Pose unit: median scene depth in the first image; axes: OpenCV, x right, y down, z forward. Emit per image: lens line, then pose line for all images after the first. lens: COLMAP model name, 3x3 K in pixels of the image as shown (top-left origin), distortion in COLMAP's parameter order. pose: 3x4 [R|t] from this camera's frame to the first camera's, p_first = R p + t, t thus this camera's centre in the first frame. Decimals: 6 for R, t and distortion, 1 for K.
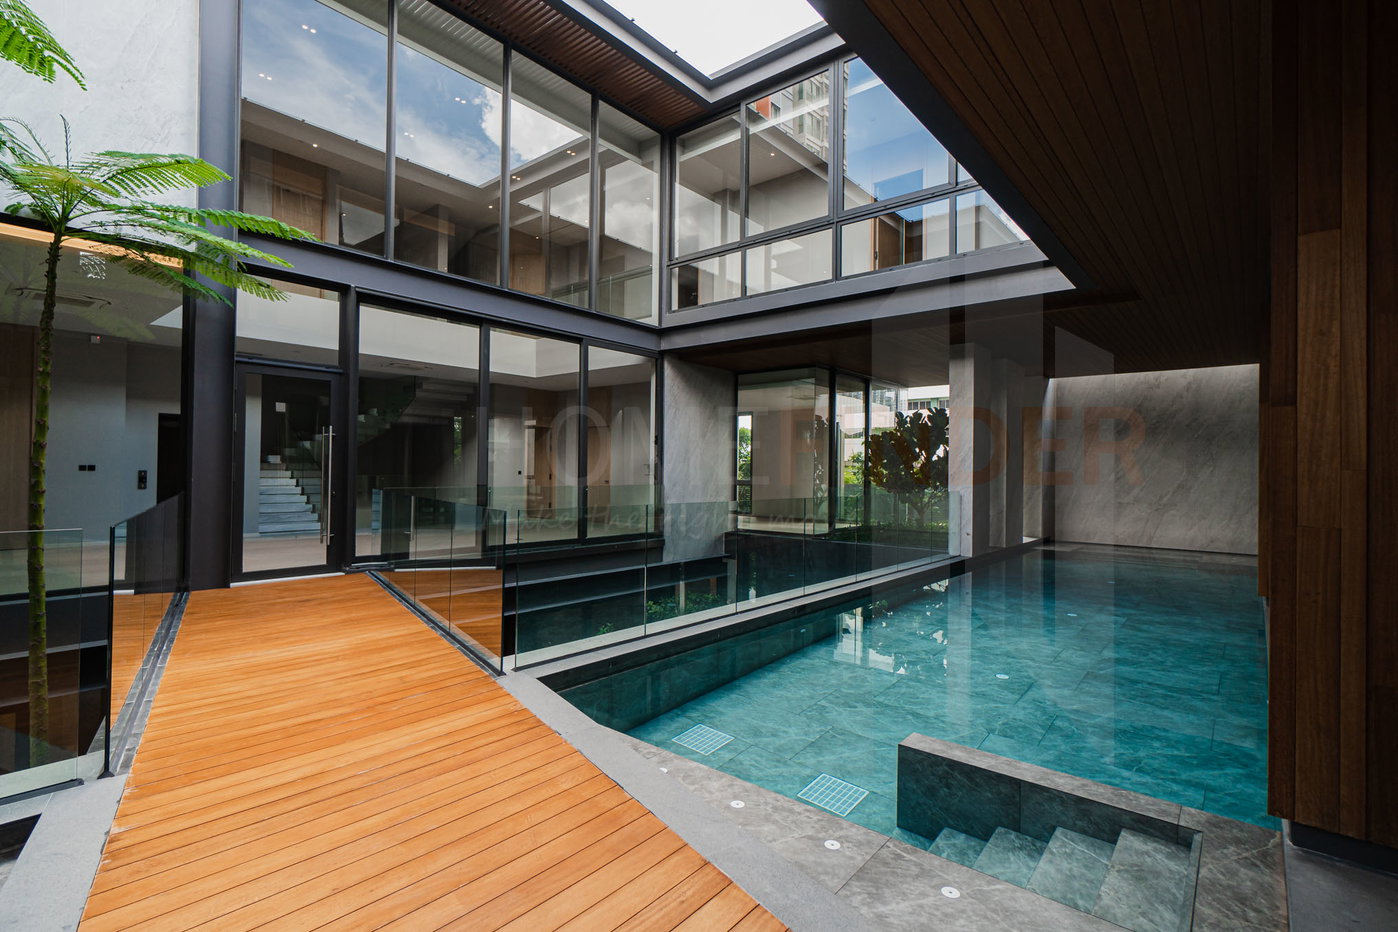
lens RADIAL K [[658.8, 0, 696.6], [0, 658.8, 463.1], [0, 0, 1]] dist [-0.000850, 0.000022]
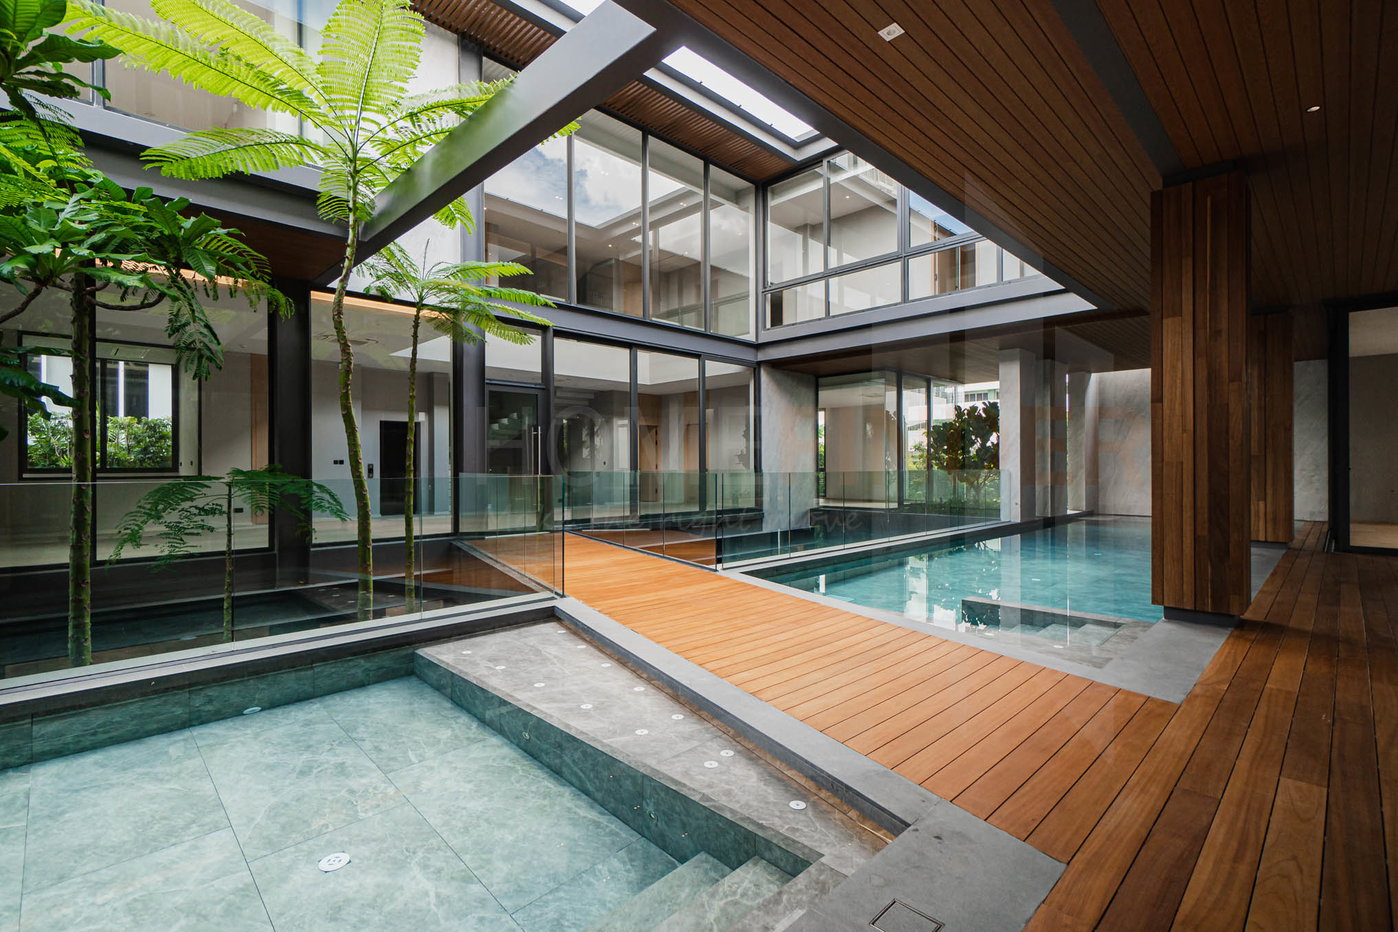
lens RADIAL K [[640.2, 0, 699.0], [0, 640.2, 466.0], [0, 0, 1]] dist [0.010525, 0.000058]
pose [[0.996412, -0.016456, -0.083023, -0.067492], [0.017381, 0.999794, 0.010436, 0.011853], [0.082834, -0.011841, 0.996493, -0.209370]]
